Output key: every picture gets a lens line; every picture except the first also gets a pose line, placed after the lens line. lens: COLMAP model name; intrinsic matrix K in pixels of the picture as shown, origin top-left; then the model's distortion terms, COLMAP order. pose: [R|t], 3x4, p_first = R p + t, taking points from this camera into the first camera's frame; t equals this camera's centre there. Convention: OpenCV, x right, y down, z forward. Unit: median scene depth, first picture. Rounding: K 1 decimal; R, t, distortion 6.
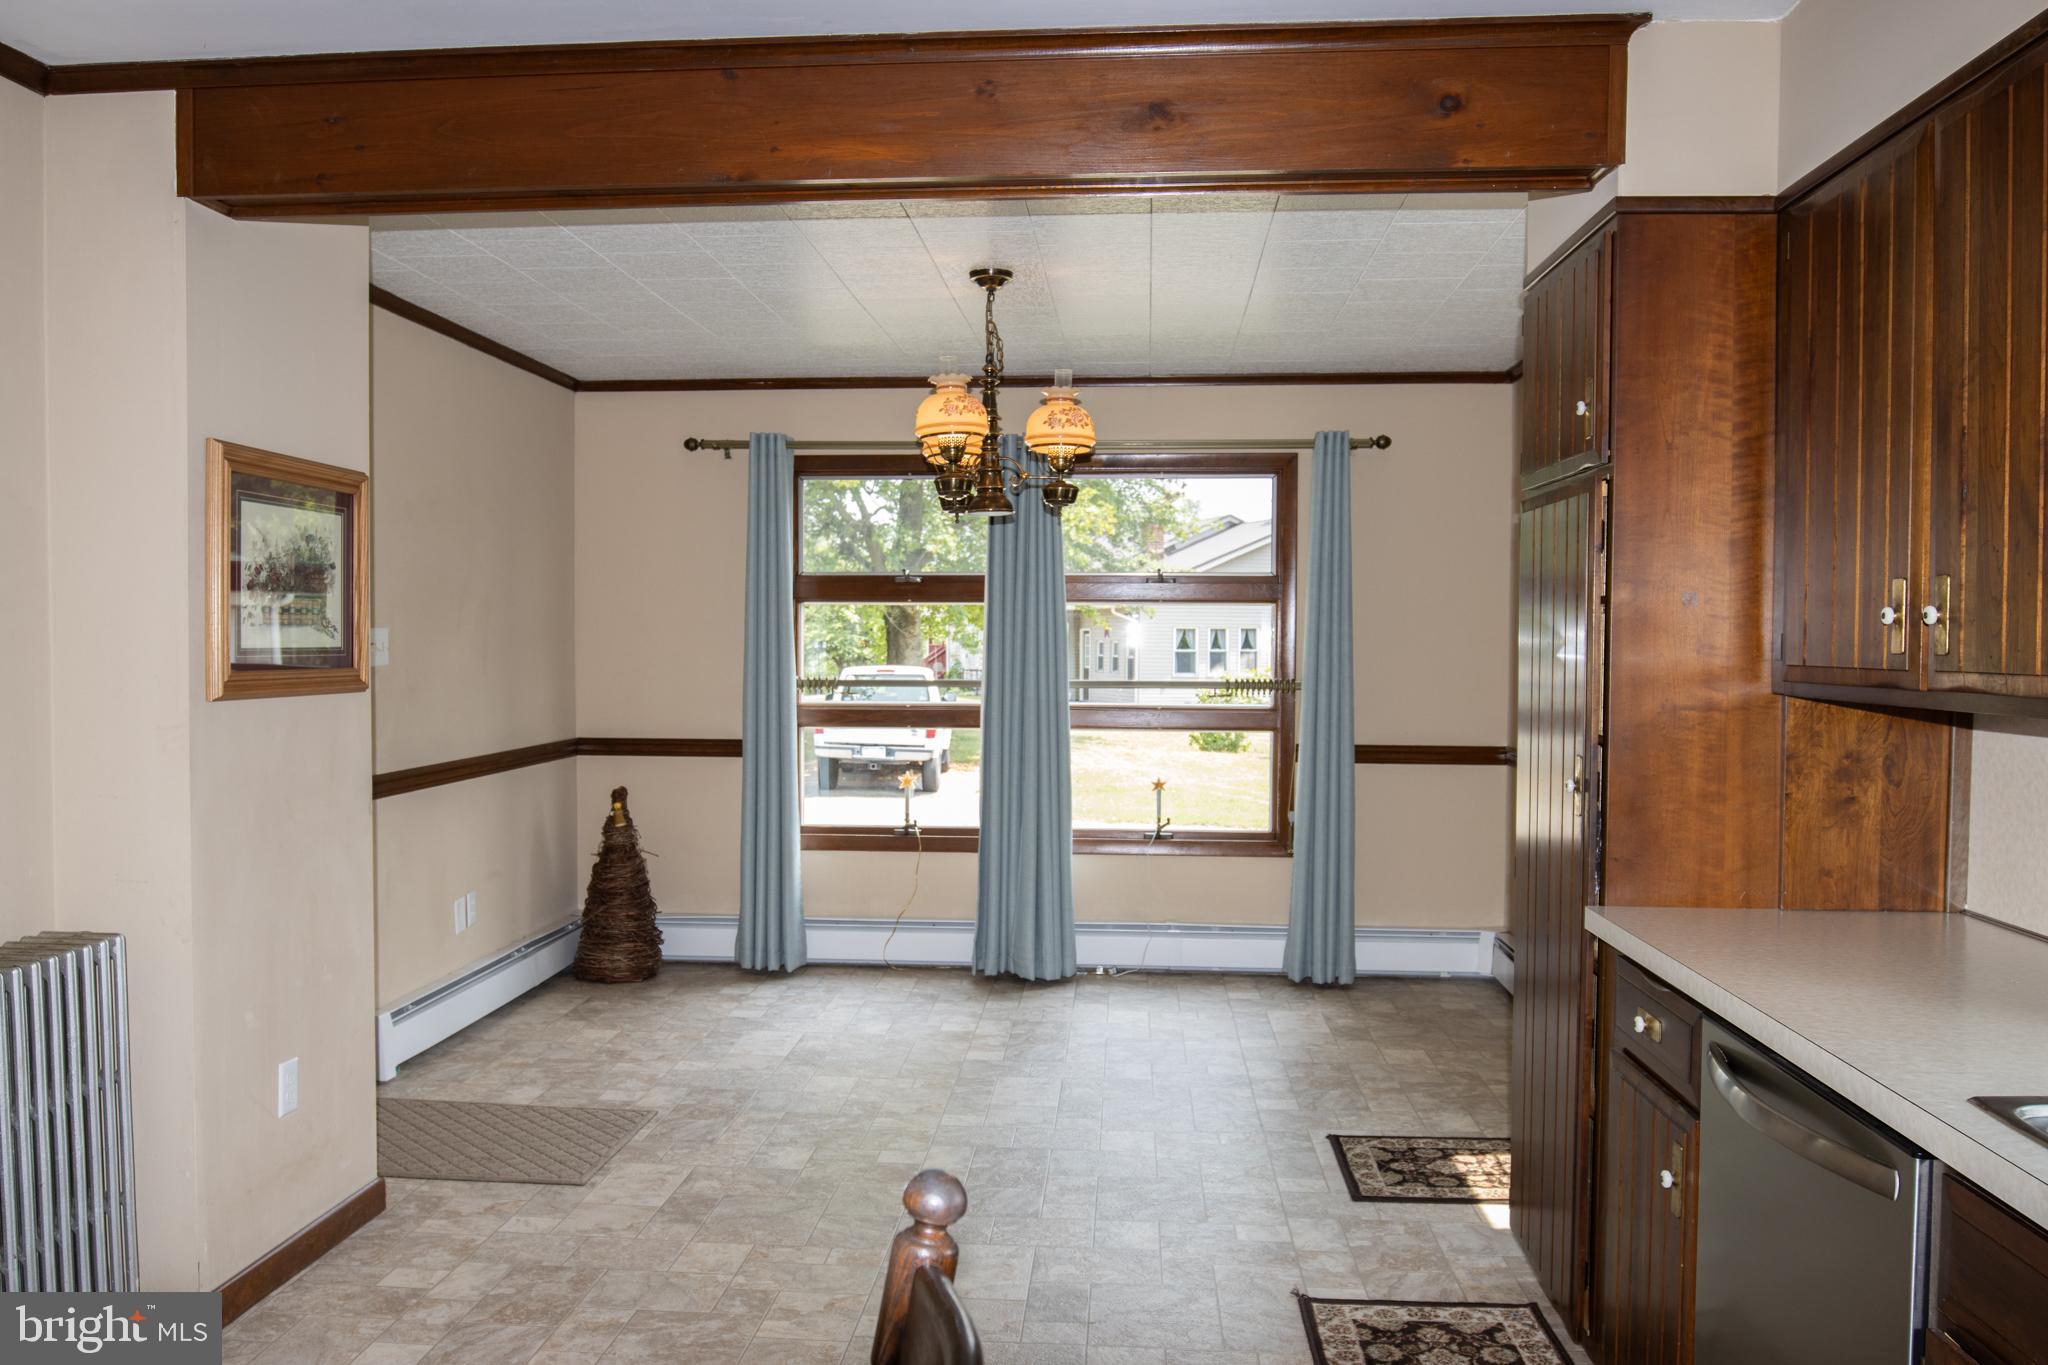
lens RADIAL K [[1545.5, 0, 1001.3], [0, 1545.5, 687.6], [0, 0, 1]] dist [-0.031756, -0.005894]
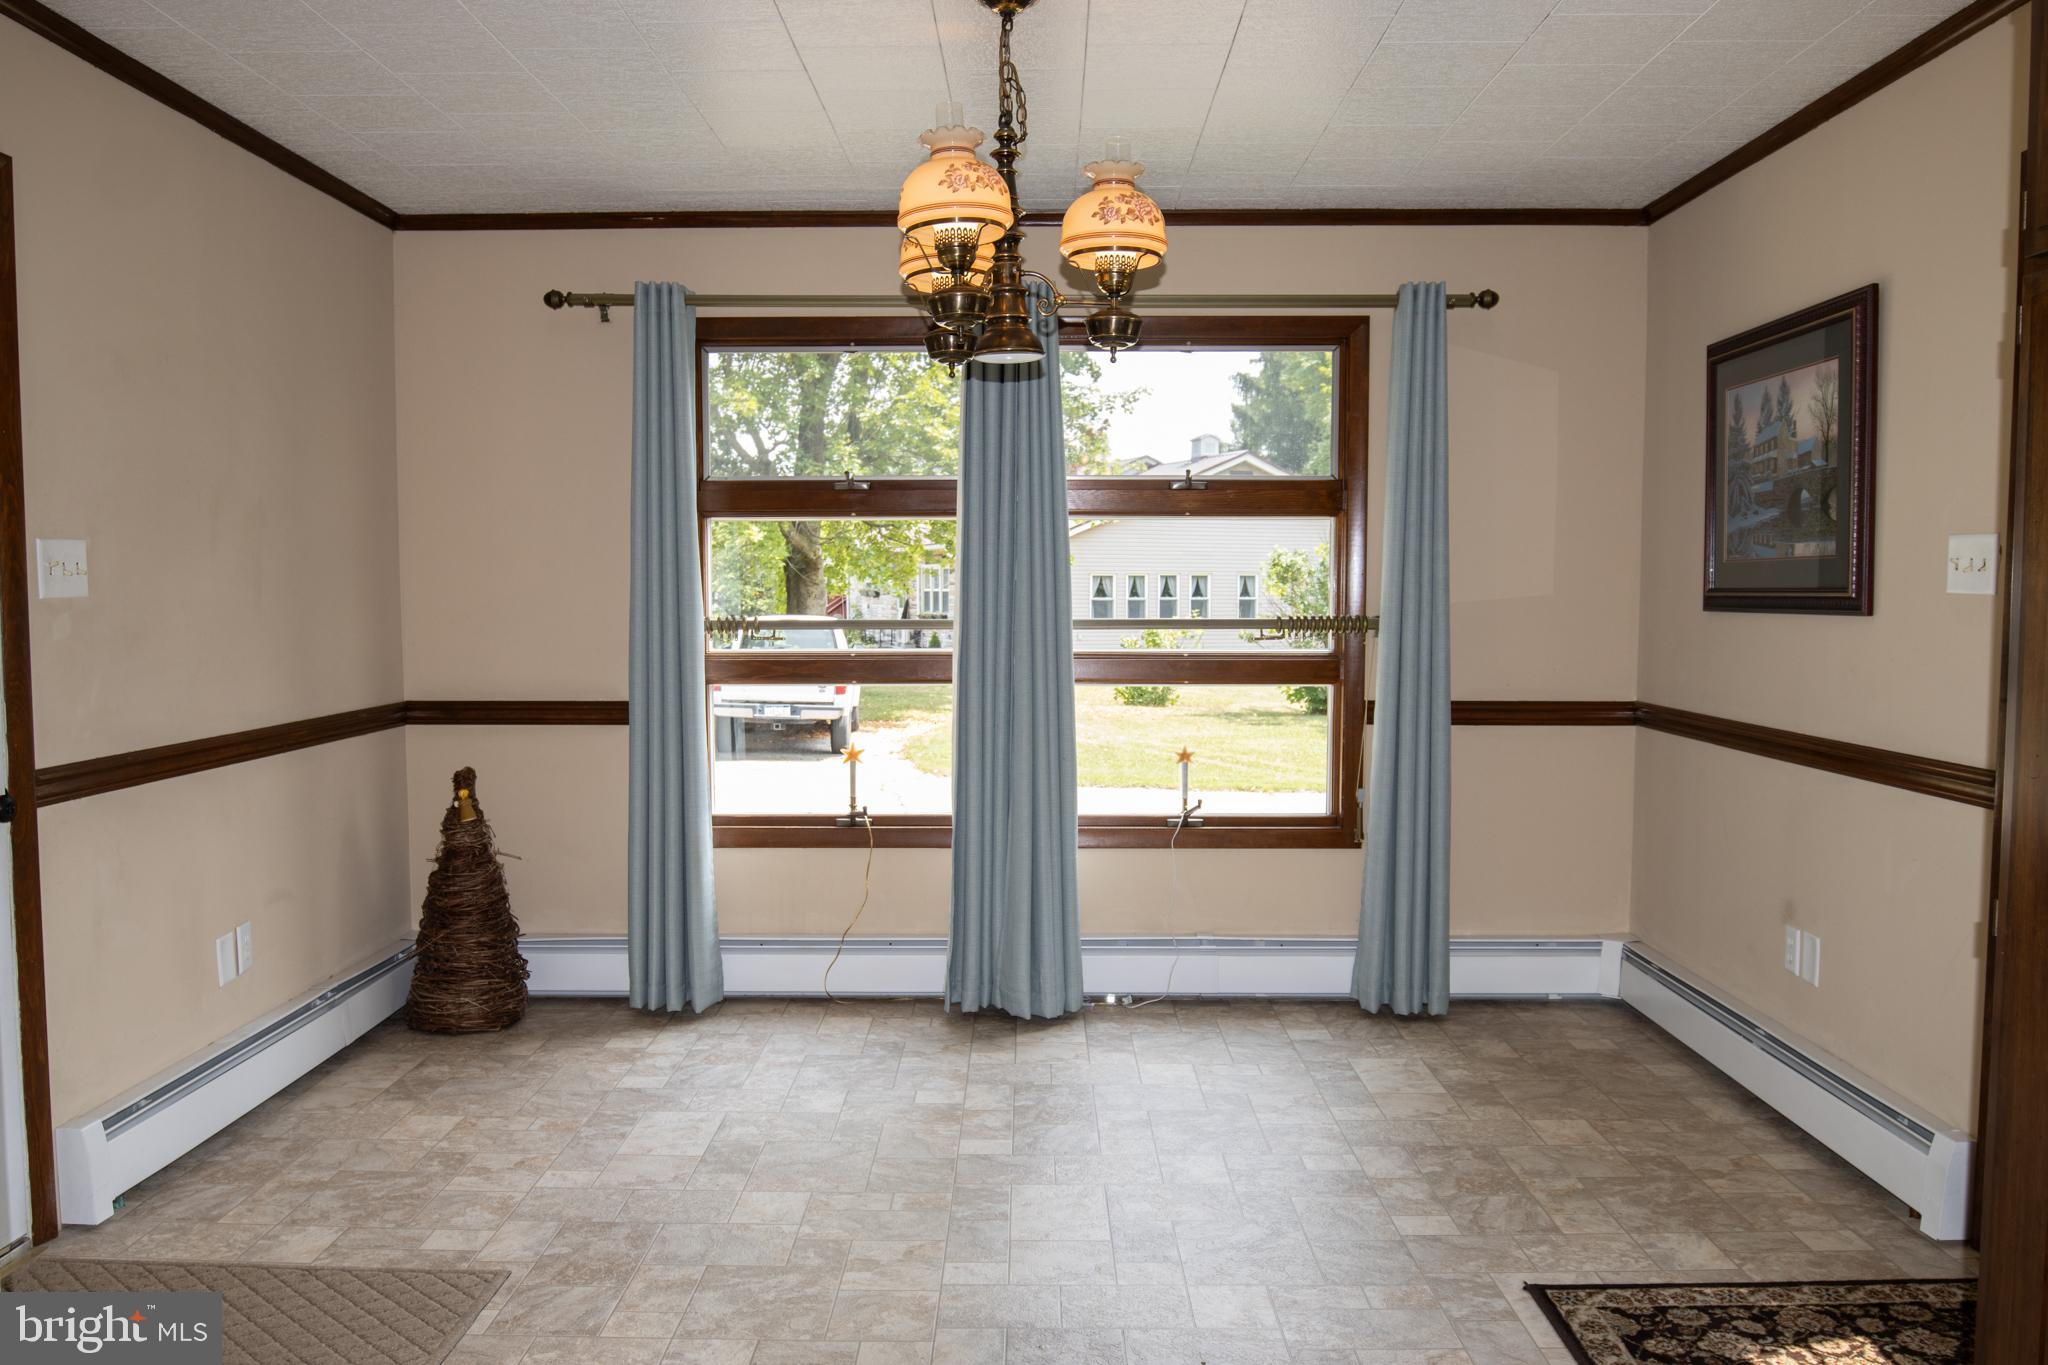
lens RADIAL K [[1608.0, 0, 1014.6], [0, 1608.0, 696.1], [0, 0, 1]] dist [-0.030884, 0.000555]
pose [[0.997569, -0.009957, 0.068969, -0.038608], [0.007544, 0.999354, 0.035147, 0.005271], [-0.069274, -0.034541, 0.997000, 0.228908]]
